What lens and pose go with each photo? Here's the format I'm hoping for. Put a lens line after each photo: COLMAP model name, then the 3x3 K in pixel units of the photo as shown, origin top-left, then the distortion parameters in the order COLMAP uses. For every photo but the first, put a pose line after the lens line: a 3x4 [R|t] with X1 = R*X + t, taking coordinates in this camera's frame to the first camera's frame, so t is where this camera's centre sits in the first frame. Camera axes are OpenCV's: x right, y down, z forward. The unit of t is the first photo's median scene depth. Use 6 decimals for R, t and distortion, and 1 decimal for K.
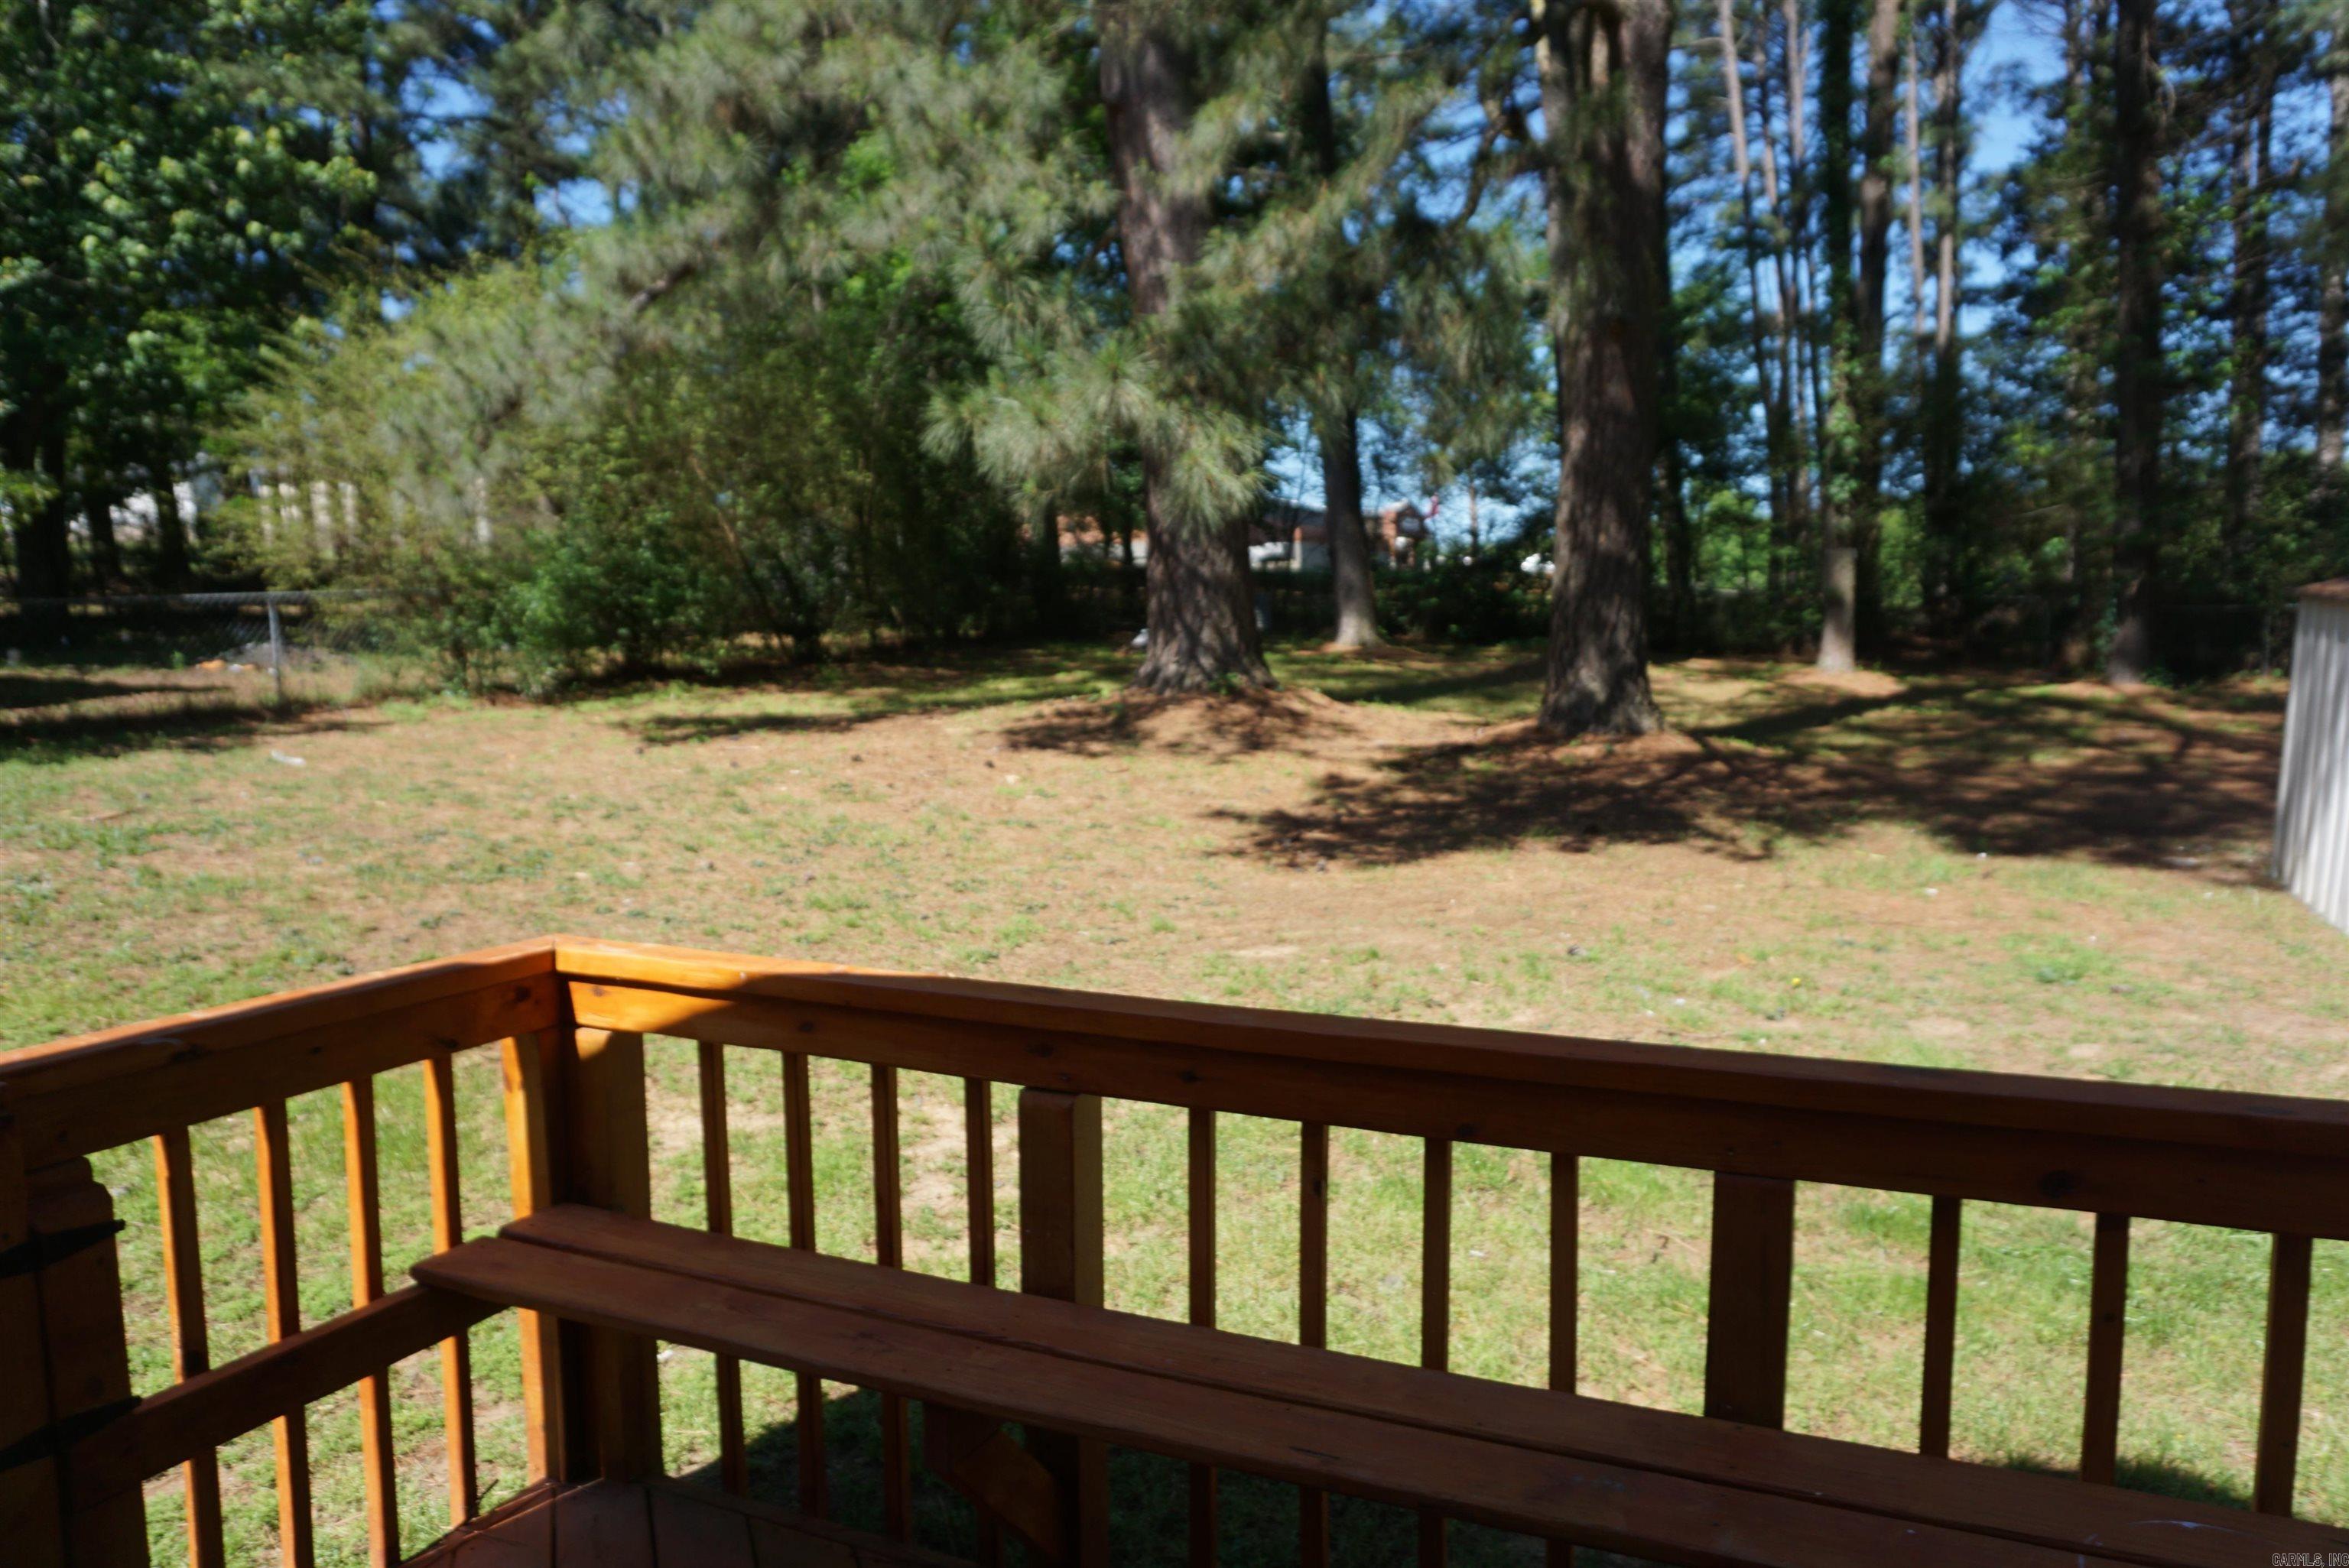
lens RADIAL K [[1585.5, 0, 1159.9], [0, 1585.5, 788.4], [0, 0, 1]] dist [-0.053601, 0.042628]
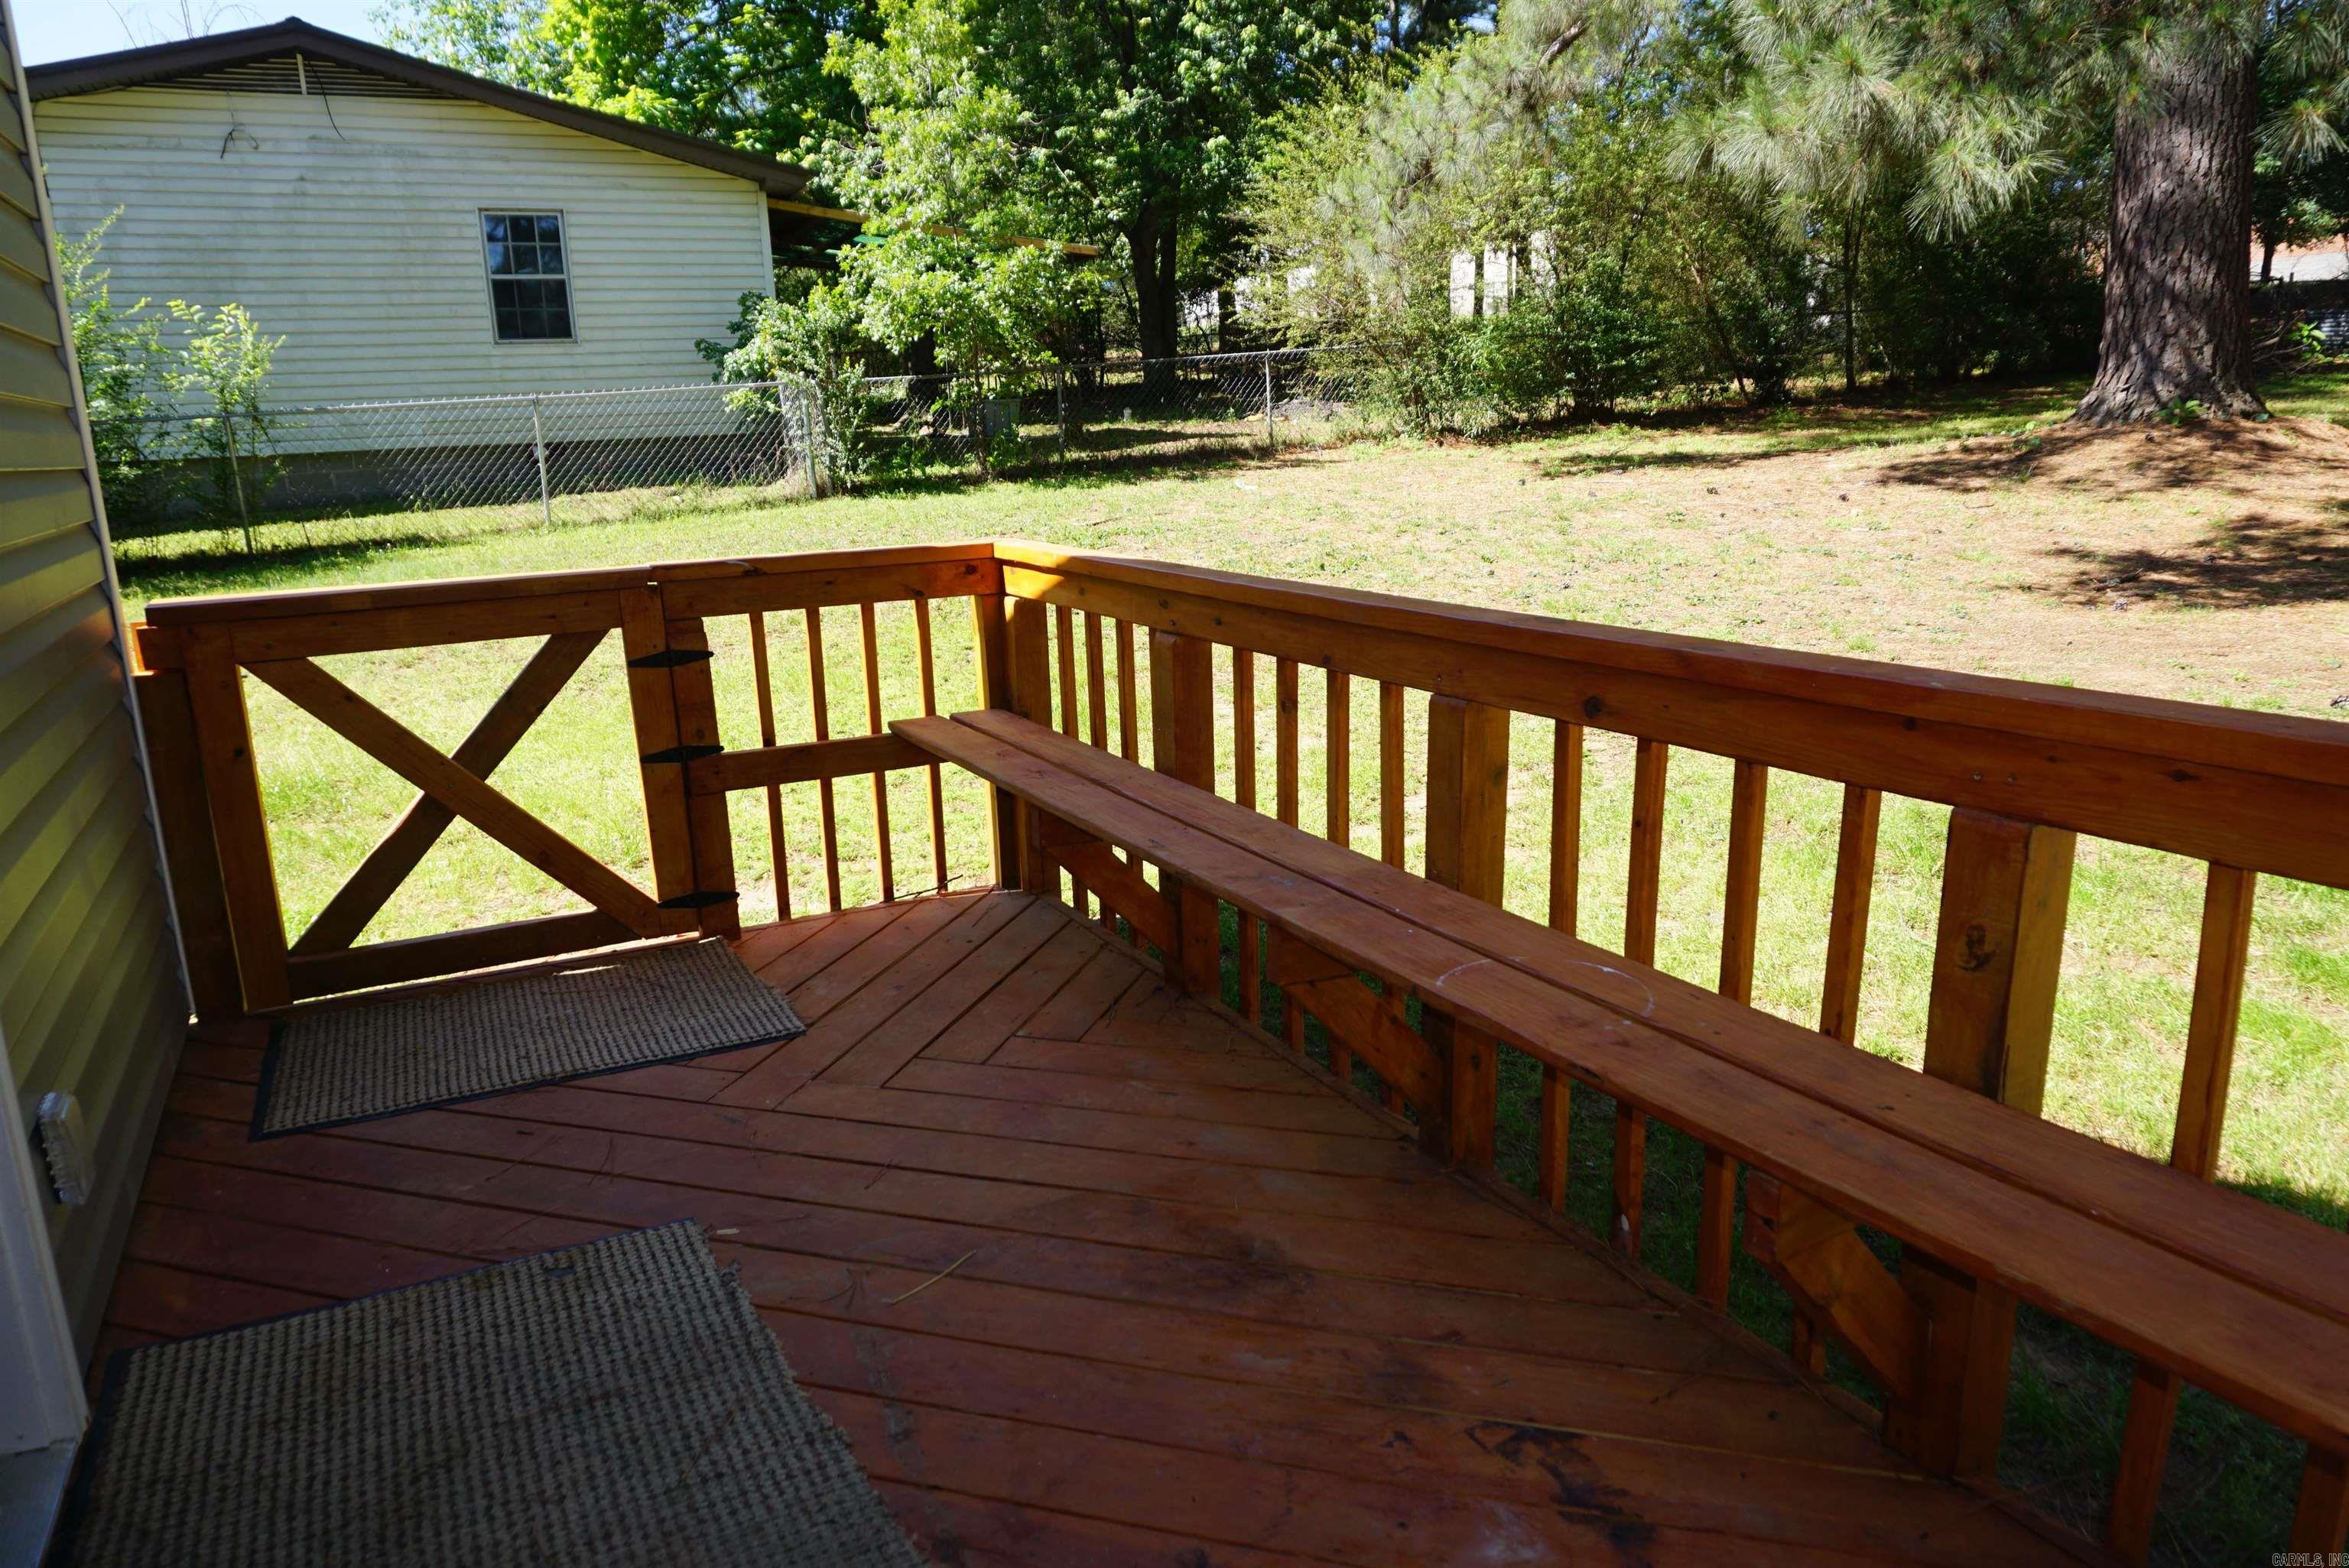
lens RADIAL K [[1556.0, 0, 1159.4], [0, 1556.0, 802.2], [0, 0, 1]] dist [-0.061537, 0.048474]
pose [[0.786629, 0.127695, -0.604076, 0.135873], [-0.028502, 0.984846, 0.171071, 0.016737], [0.616767, -0.117353, 0.778349, -0.023924]]
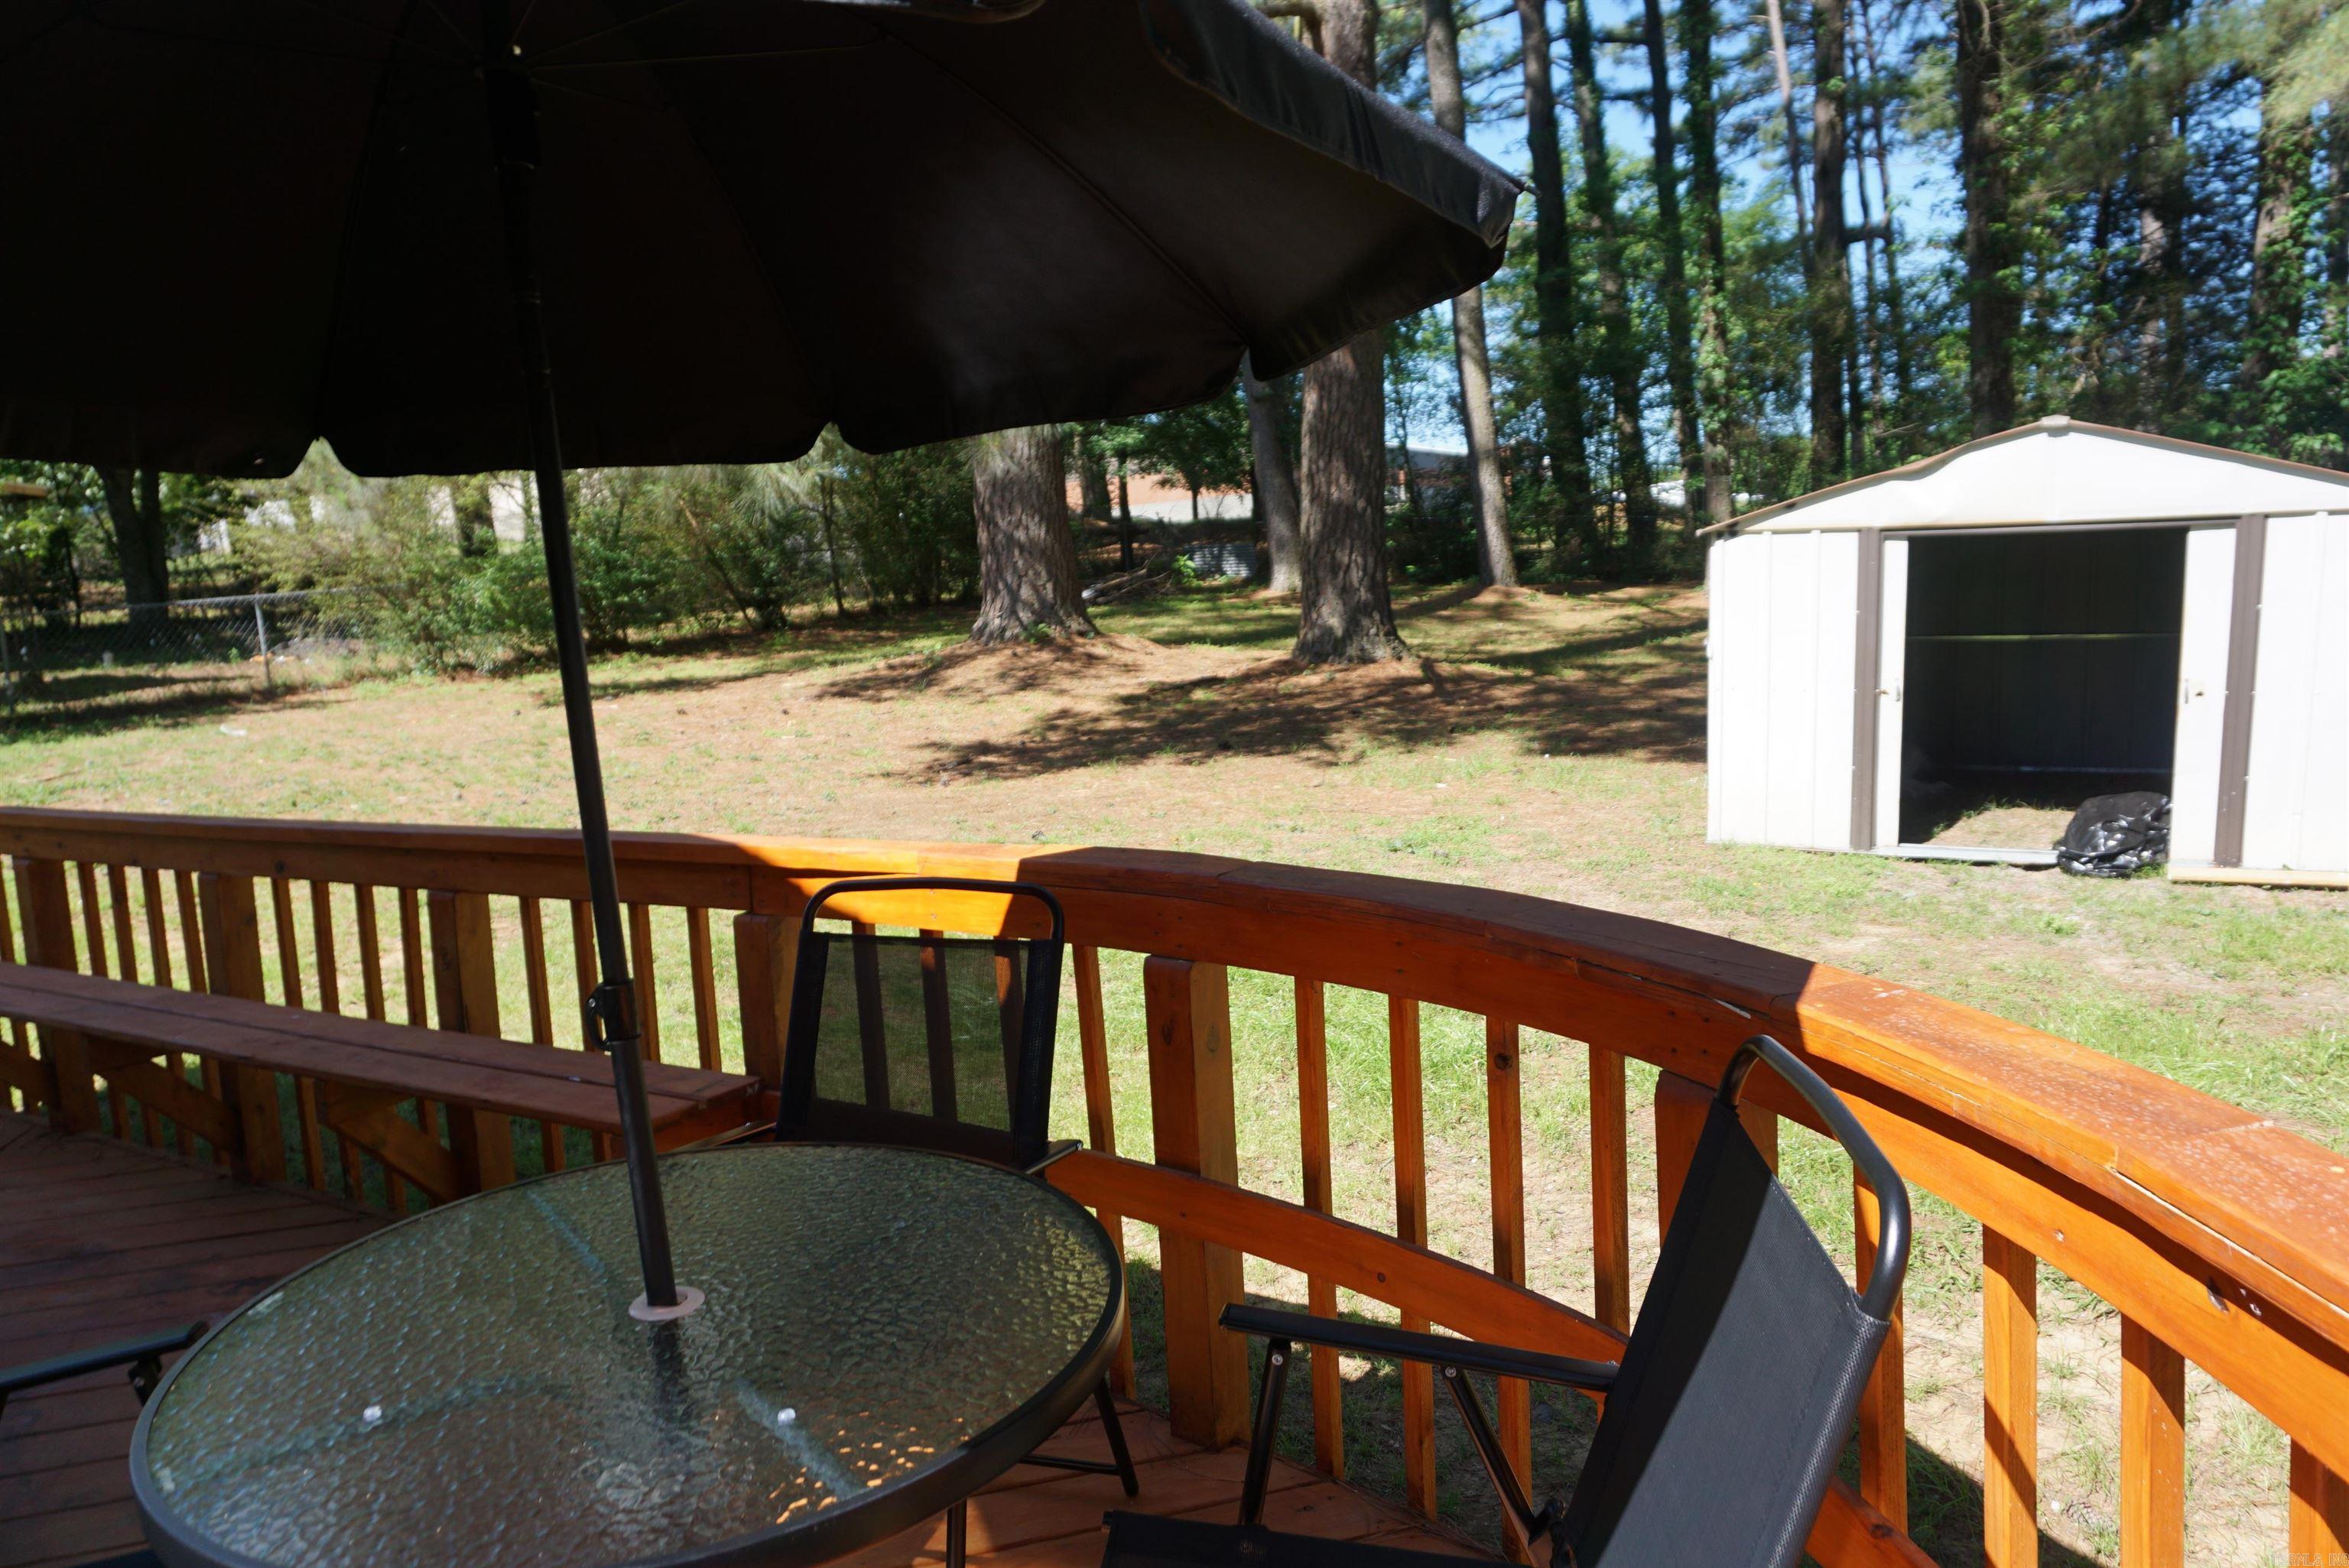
lens RADIAL K [[1585.5, 0, 1159.9], [0, 1585.5, 788.4], [0, 0, 1]] dist [-0.053601, 0.042628]
pose [[0.993023, -0.033714, -0.112995, 0.258953], [0.037048, 0.998934, 0.027542, 0.016925], [0.111946, -0.031536, 0.993214, -0.127441]]
